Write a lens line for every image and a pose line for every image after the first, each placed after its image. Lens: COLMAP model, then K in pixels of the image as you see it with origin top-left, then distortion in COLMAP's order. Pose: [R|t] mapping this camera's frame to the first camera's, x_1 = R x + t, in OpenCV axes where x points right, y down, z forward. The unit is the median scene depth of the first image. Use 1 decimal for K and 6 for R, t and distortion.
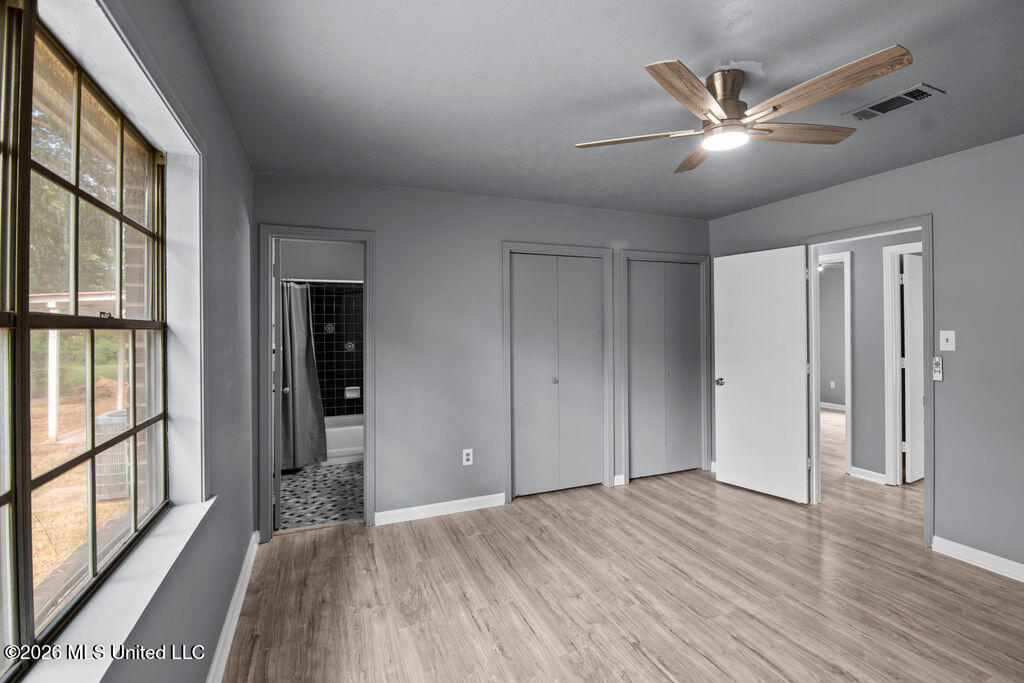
lens RADIAL K [[478.0, 0, 515.1], [0, 478.0, 328.6], [0, 0, 1]] dist [0.001104, -0.000852]
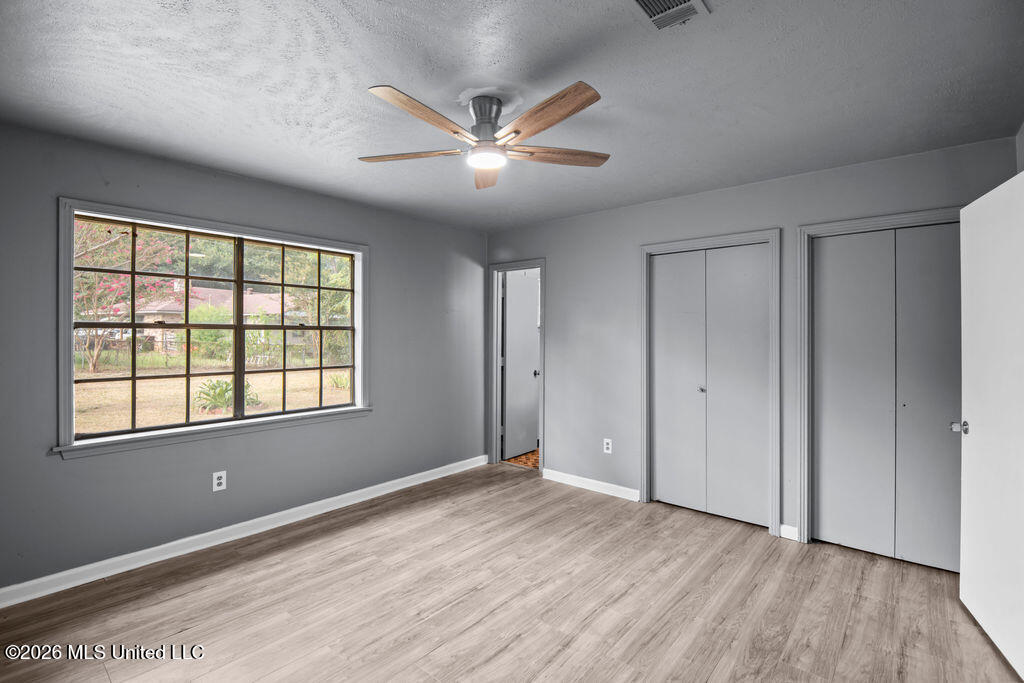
lens RADIAL K [[462.7, 0, 512.0], [0, 462.7, 341.5], [0, 0, 1]] dist [-0.000703, -0.000687]
pose [[0.442337, 0.021818, -0.896584, 0.886170], [-0.001899, 0.999725, 0.023391, -0.001975], [0.896847, -0.008644, 0.442256, 0.372191]]
